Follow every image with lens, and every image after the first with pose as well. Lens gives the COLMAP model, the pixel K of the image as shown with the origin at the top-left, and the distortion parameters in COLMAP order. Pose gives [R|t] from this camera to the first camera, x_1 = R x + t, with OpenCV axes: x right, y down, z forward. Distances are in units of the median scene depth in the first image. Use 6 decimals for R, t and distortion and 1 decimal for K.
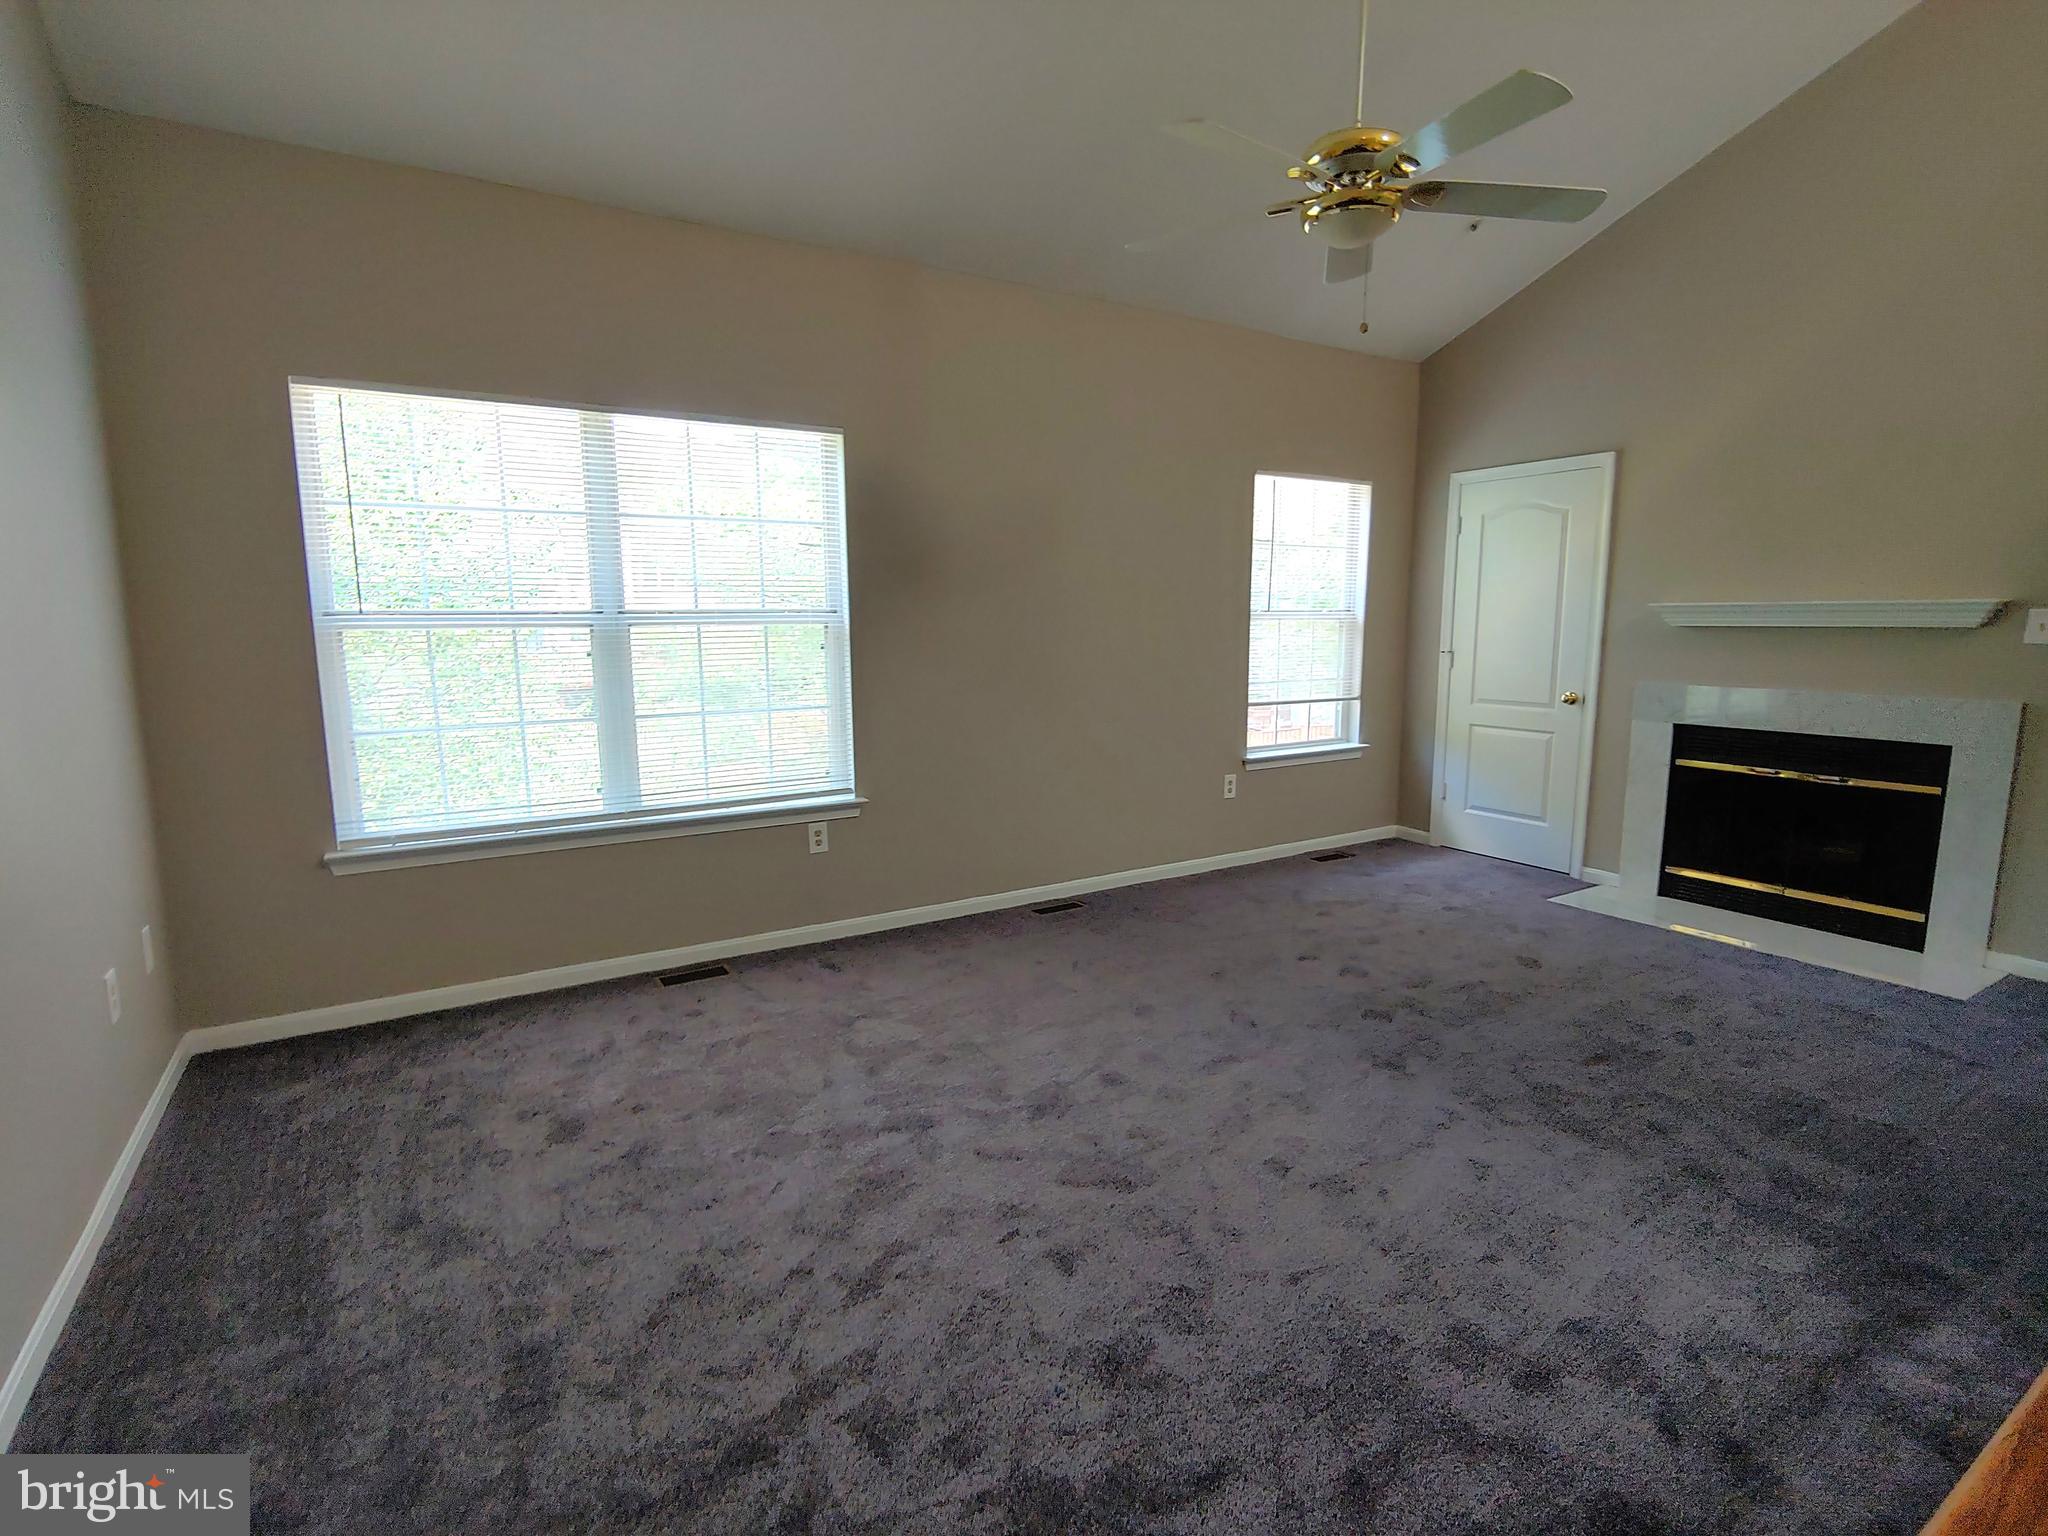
lens RADIAL K [[986.6, 0, 1024.0], [0, 986.6, 768.0], [0, 0, 1]] dist [-0.011808, 0.000449]
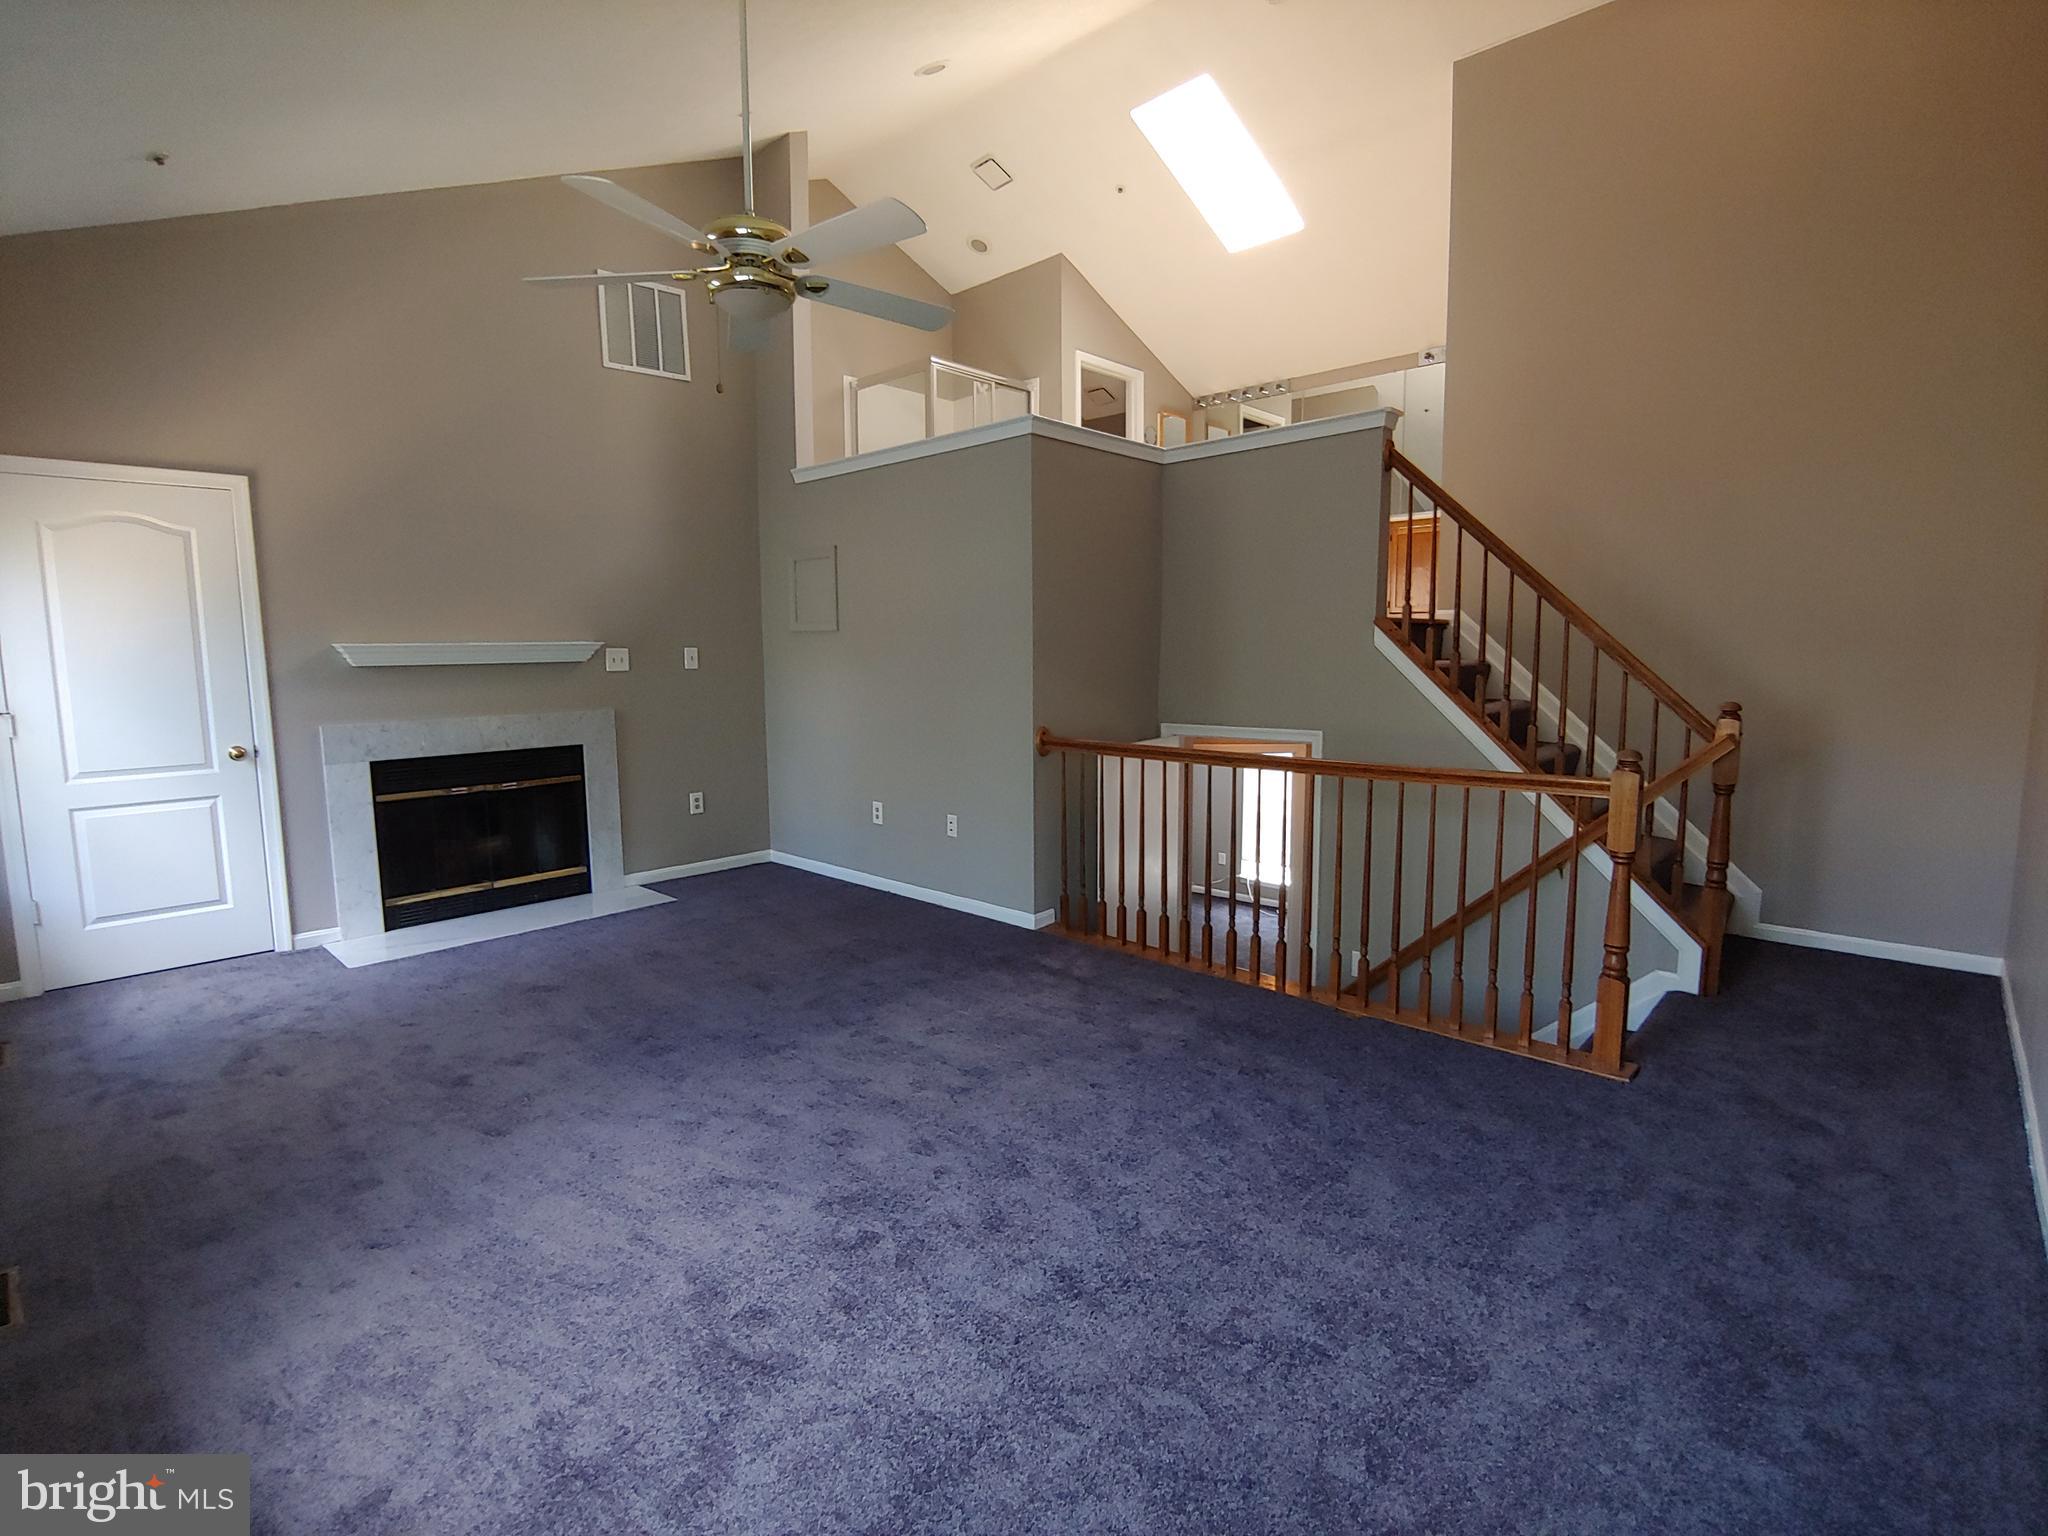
lens RADIAL K [[977.4, 0, 1023.7], [0, 977.4, 758.0], [0, 0, 1]] dist [-0.021218, 0.000325]
pose [[-0.255117, -0.103467, 0.961358, -0.570895], [0.154375, 0.977146, 0.146133, -0.110231], [-0.954507, 0.185691, -0.233314, 0.715657]]
